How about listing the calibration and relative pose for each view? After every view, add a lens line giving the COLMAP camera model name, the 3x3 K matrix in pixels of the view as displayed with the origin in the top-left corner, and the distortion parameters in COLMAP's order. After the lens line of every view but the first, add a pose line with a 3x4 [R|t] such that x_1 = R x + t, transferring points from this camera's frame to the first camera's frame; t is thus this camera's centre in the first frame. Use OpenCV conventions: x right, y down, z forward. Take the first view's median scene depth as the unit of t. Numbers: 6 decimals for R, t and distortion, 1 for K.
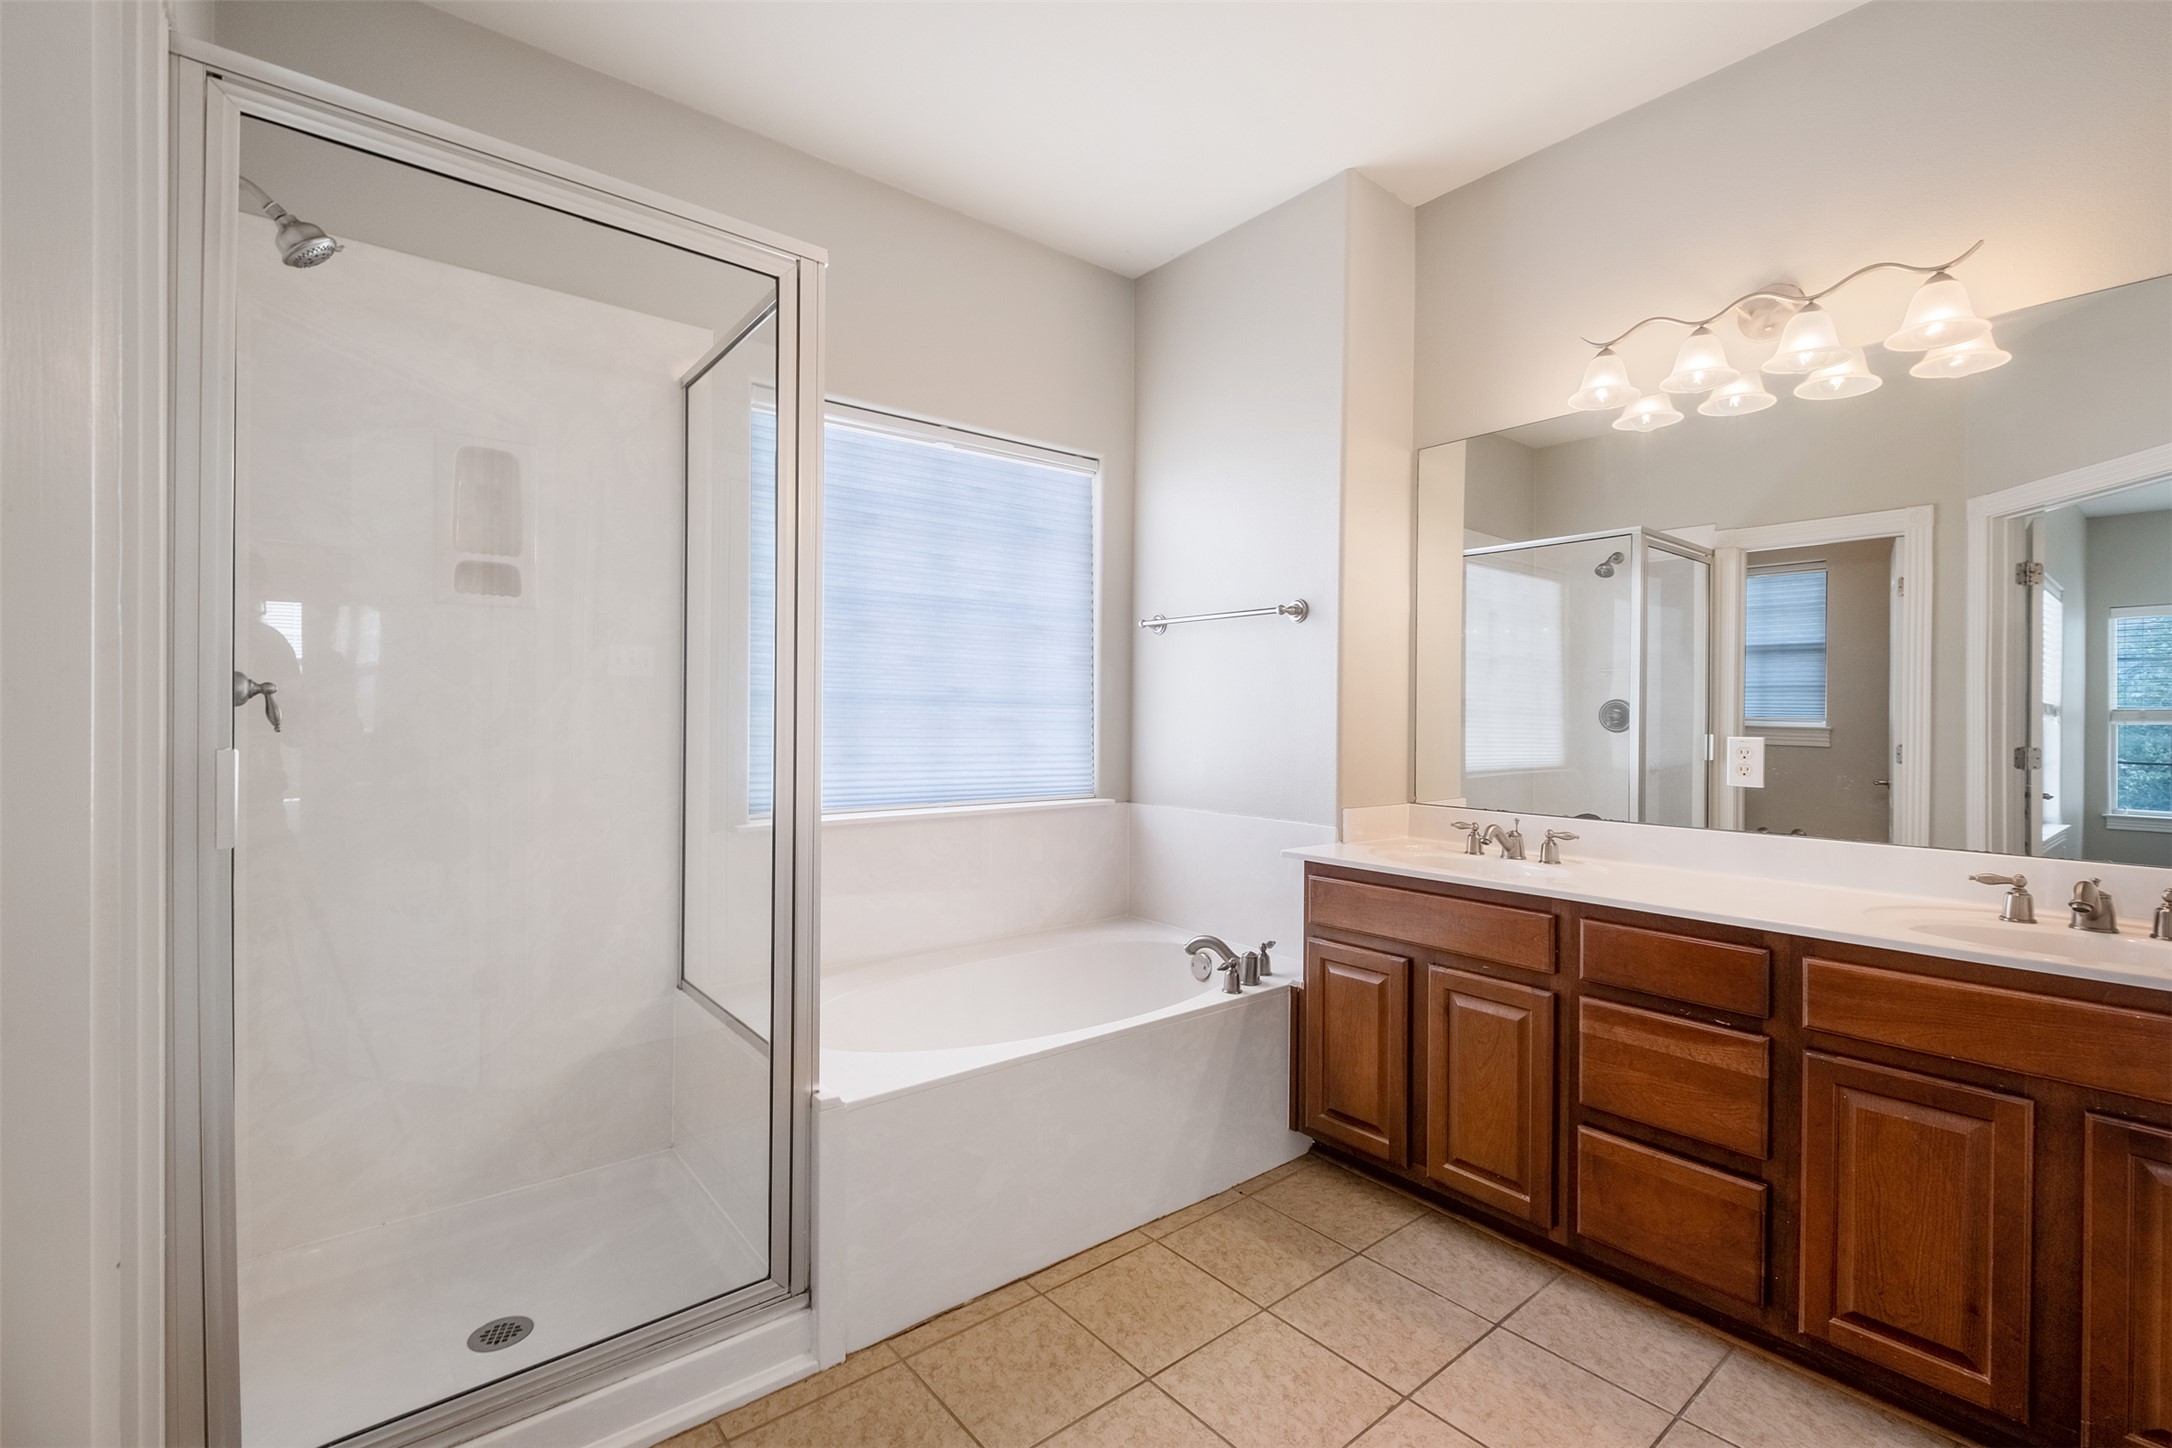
lens RADIAL K [[958.7, 0, 1095.9], [0, 958.7, 714.2], [0, 0, 1]] dist [-0.001842, -0.000565]
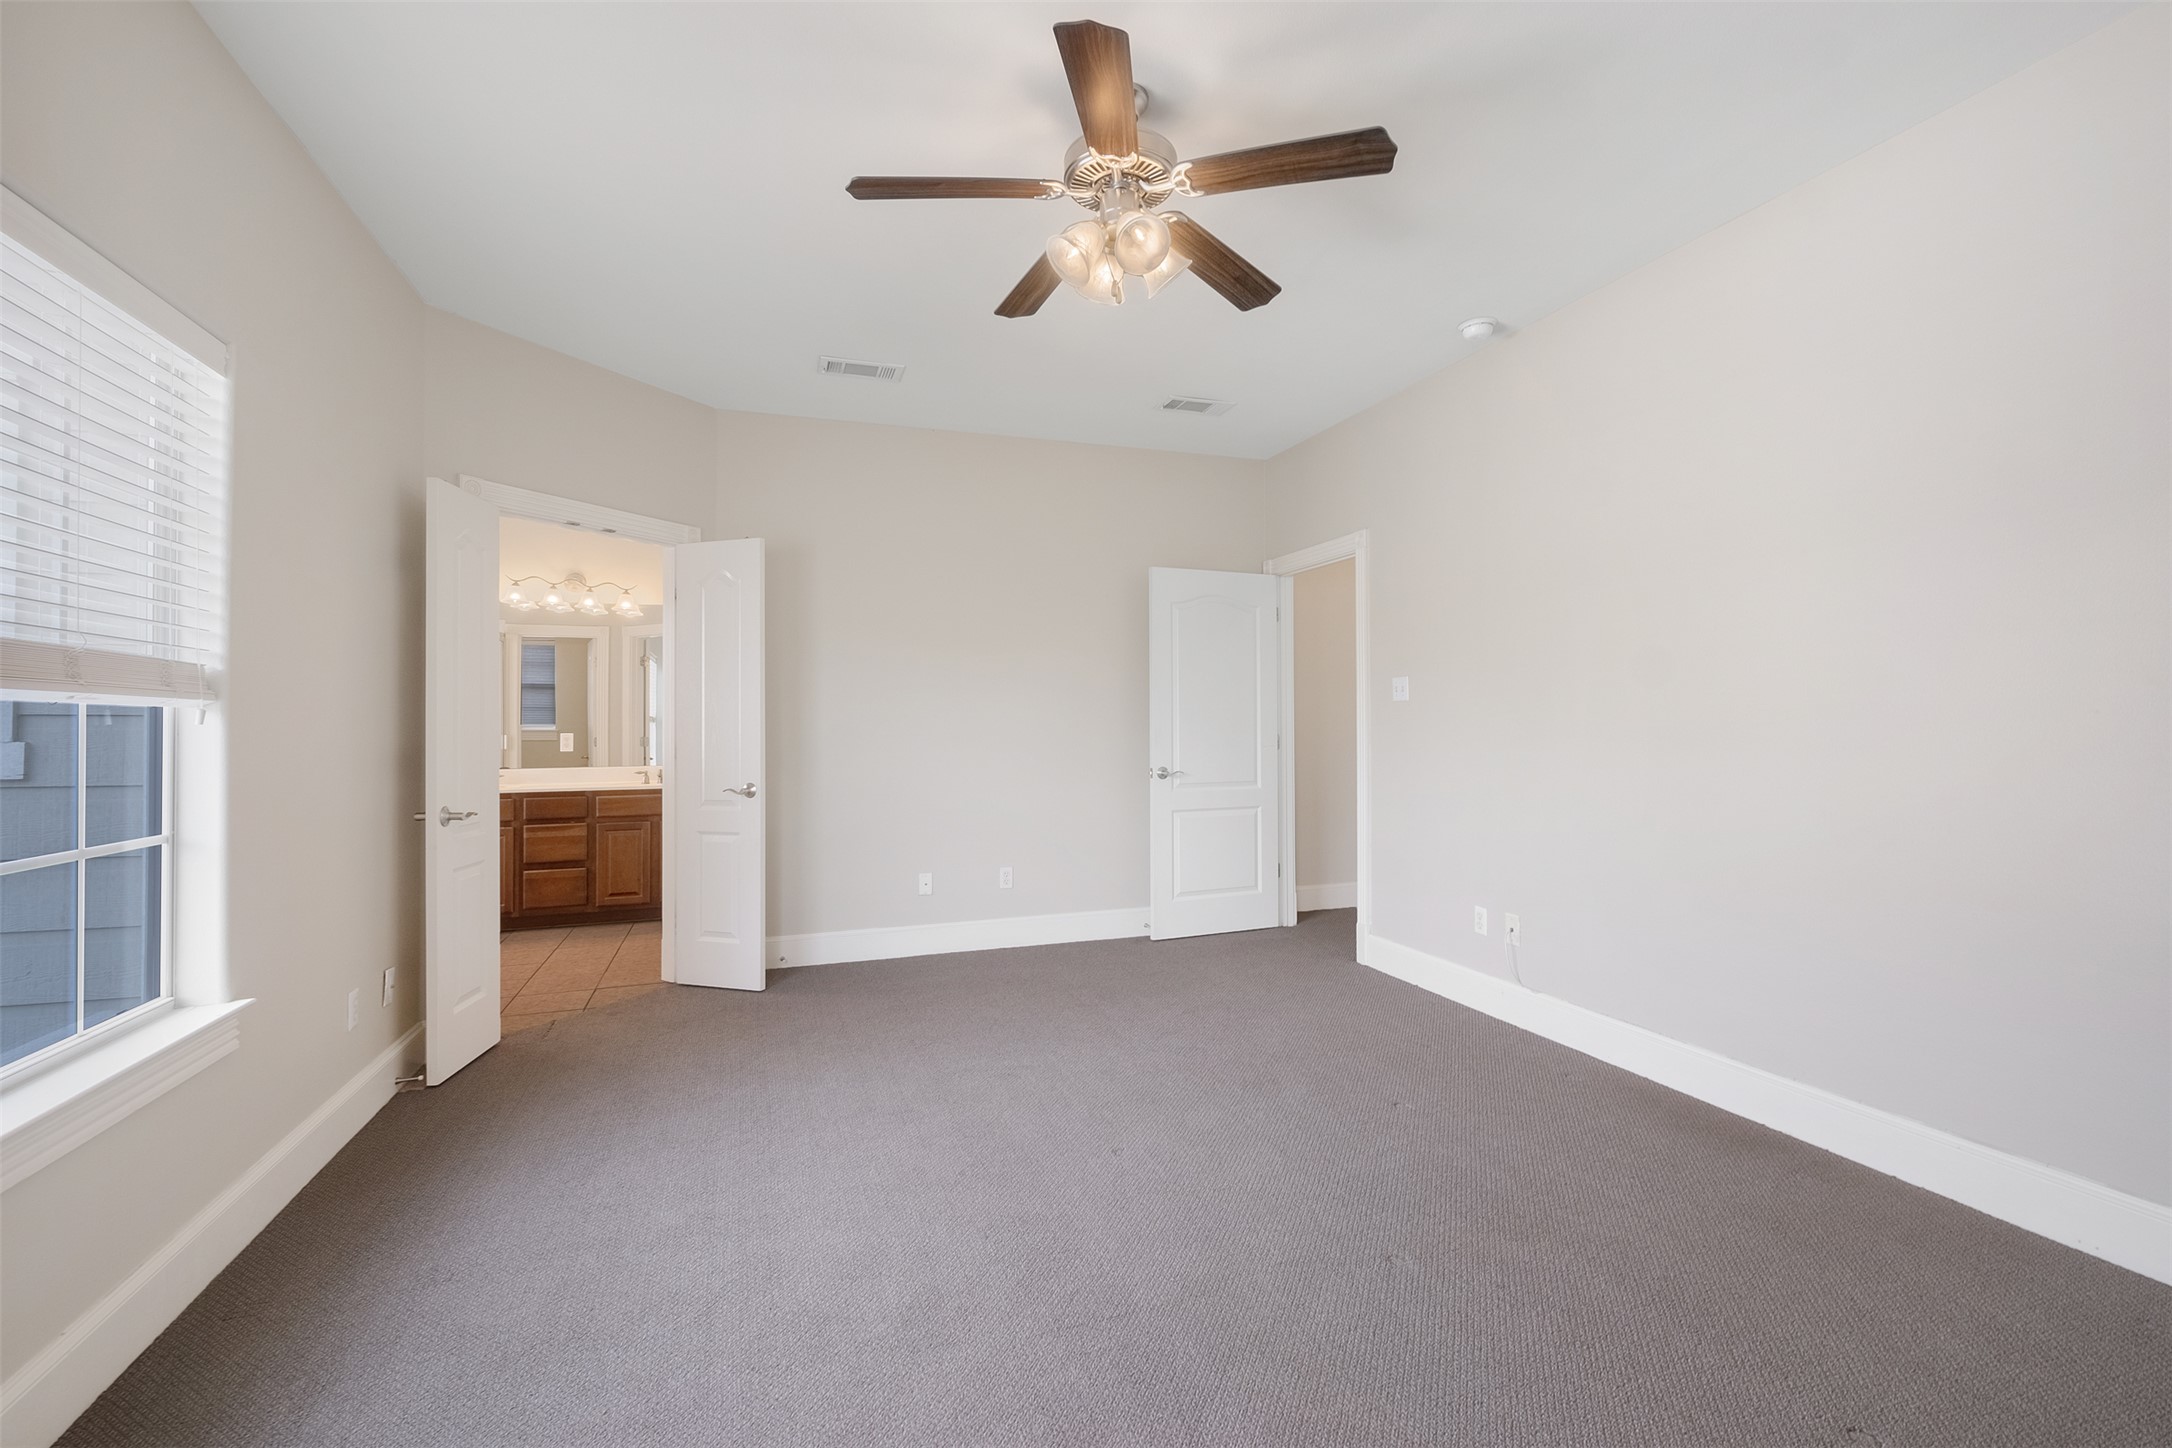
lens RADIAL K [[958.7, 0, 1095.9], [0, 958.7, 714.2], [0, 0, 1]] dist [-0.001842, -0.000565]
pose [[0.345080, -0.000654, 0.938573, -1.594319], [0.006650, 0.999976, -0.001749, -0.018593], [-0.938550, 0.006845, 0.345076, -1.592429]]
